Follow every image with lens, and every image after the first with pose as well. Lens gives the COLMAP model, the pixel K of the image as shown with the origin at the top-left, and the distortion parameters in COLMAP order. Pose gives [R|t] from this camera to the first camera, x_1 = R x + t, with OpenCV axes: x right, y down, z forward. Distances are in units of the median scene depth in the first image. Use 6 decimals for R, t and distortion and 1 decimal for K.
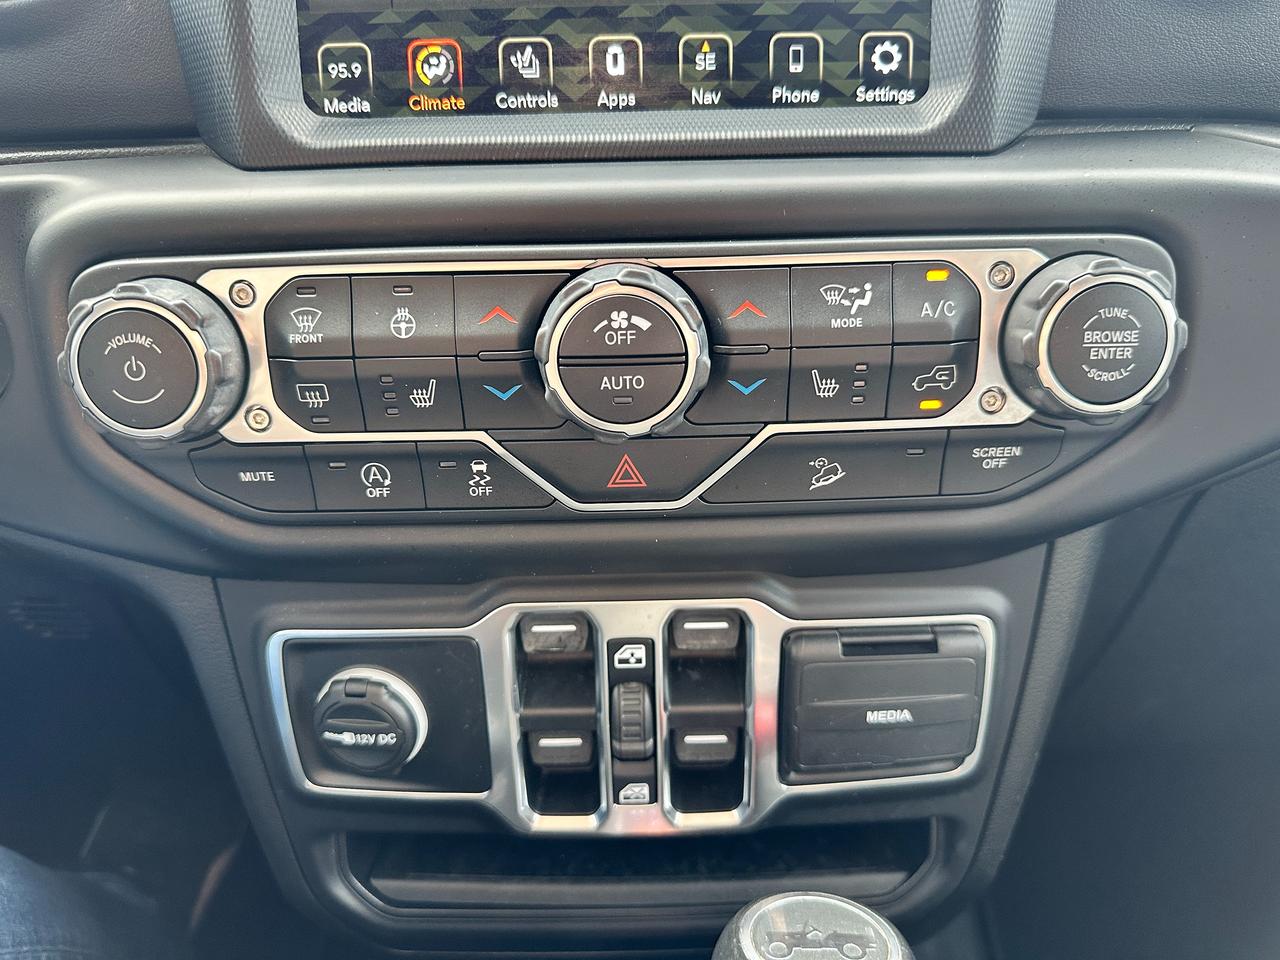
lens RADIAL K [[860.9, 0, 647.6], [0, 860.9, 444.2], [0, 0, 1]] dist [0.030728, -0.145163]
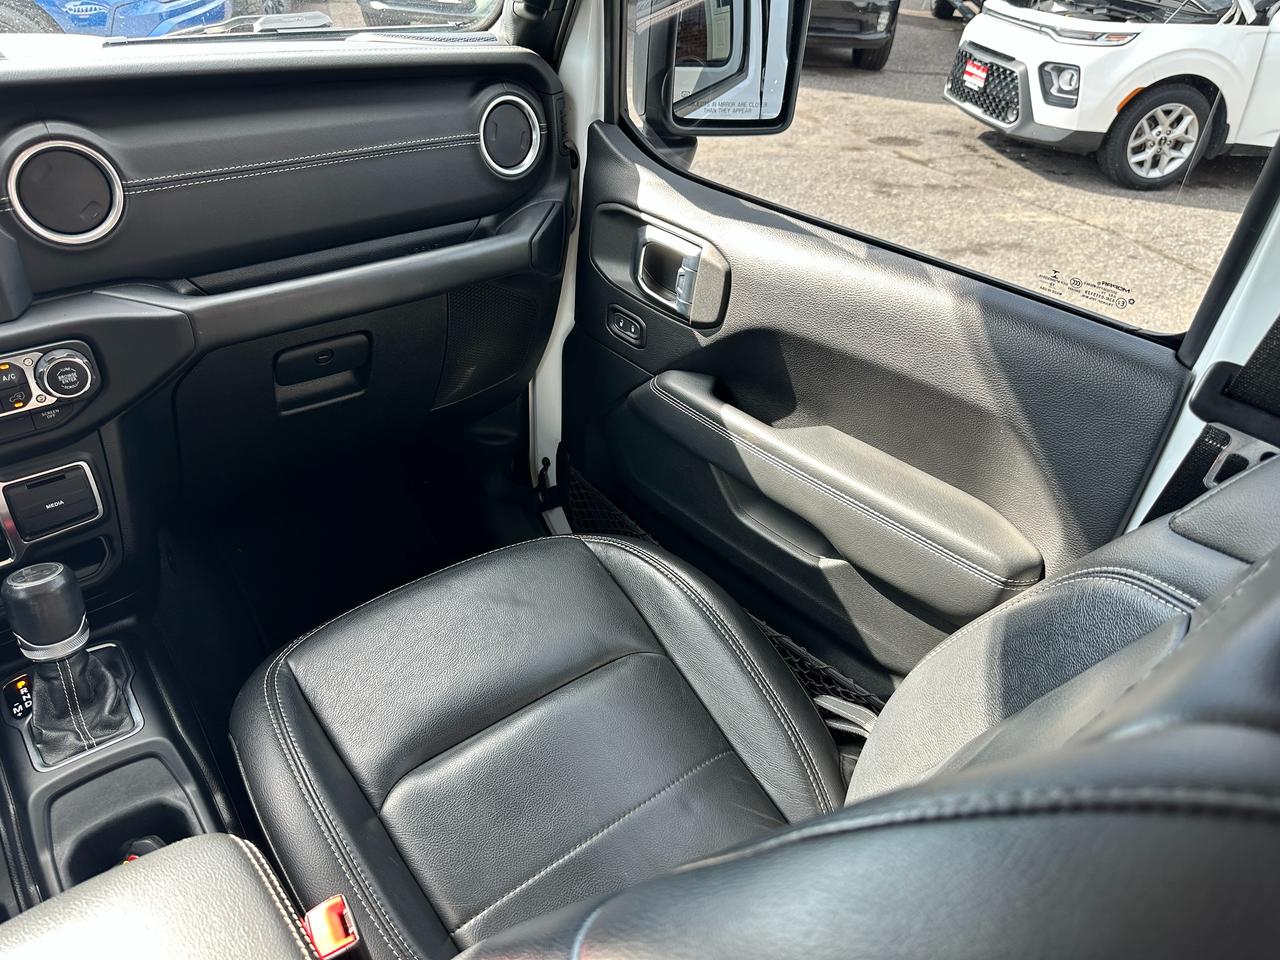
lens RADIAL K [[916.3, 0, 638.7], [0, 916.3, 473.3], [0, 0, 1]] dist [0.089750, -0.111651]
pose [[0.791464, -0.286743, 0.539781, 0.209459], [0.160314, 0.949596, 0.269382, -0.361972], [-0.589817, -0.126672, 0.797540, -3.074659]]
